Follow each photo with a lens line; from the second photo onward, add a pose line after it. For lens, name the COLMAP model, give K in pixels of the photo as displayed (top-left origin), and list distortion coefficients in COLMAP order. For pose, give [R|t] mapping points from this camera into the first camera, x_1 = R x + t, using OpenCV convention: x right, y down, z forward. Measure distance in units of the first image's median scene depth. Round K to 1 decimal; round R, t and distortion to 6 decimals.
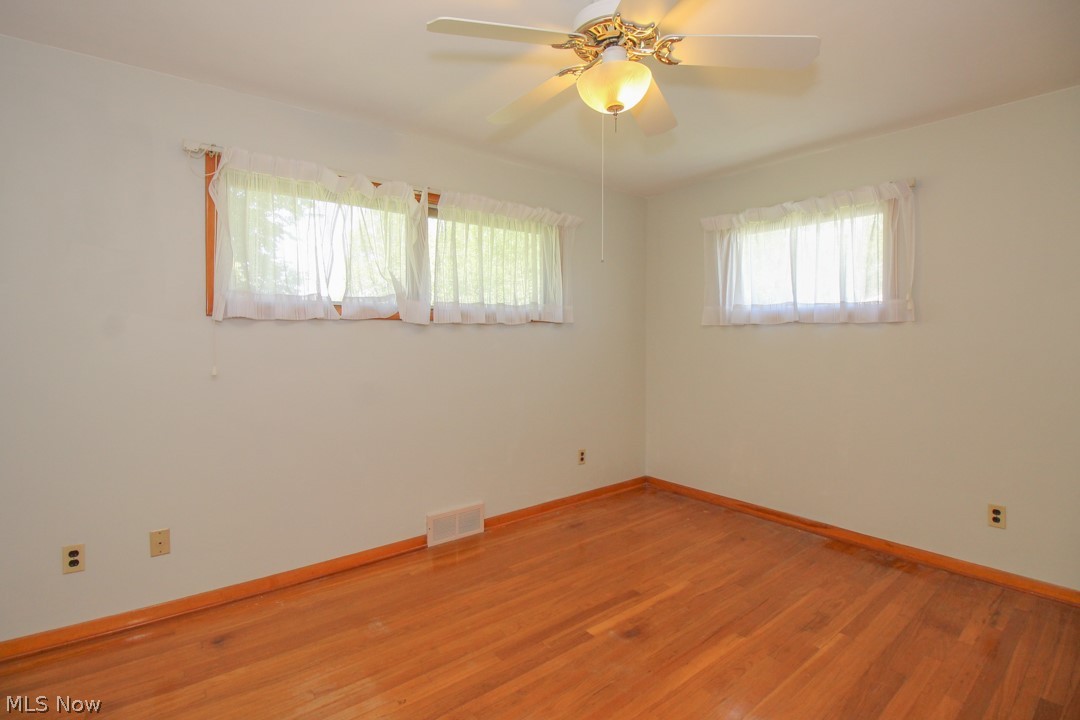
lens RADIAL K [[512.8, 0, 536.4], [0, 512.8, 340.7], [0, 0, 1]] dist [-0.000659, -0.000688]
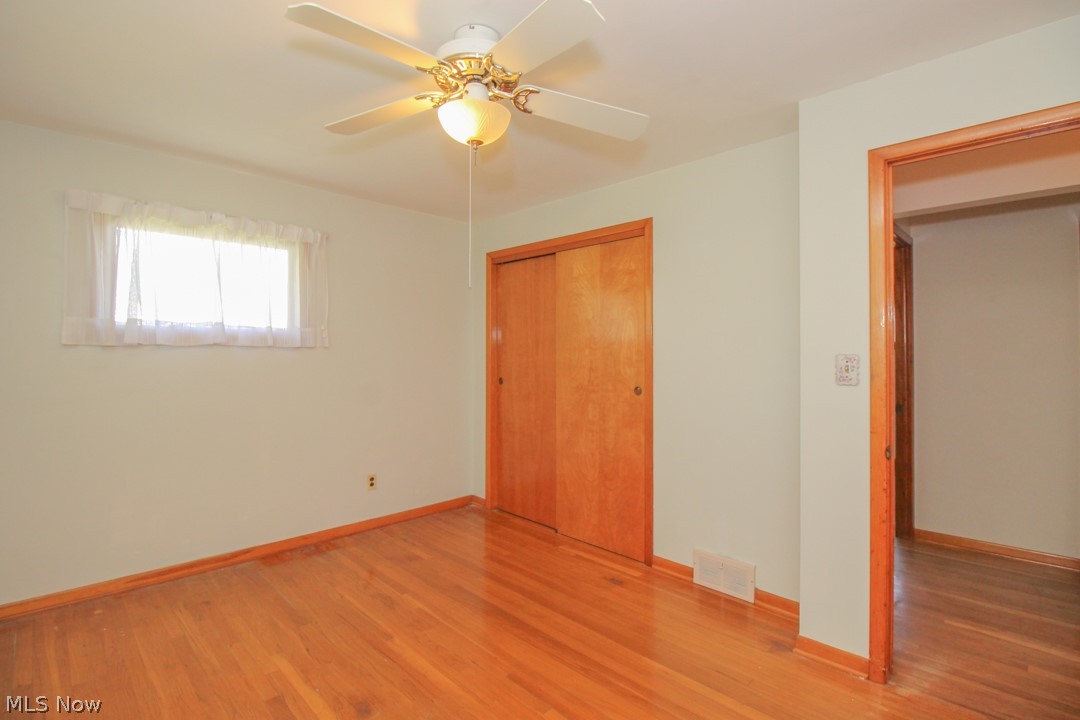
lens RADIAL K [[512.8, 0, 536.4], [0, 512.8, 340.7], [0, 0, 1]] dist [-0.000659, -0.000688]
pose [[-0.105156, 0.025199, 0.994136, -0.551416], [0.002472, 0.999682, -0.025079, -0.020479], [-0.994453, -0.000180, -0.105185, 0.614697]]
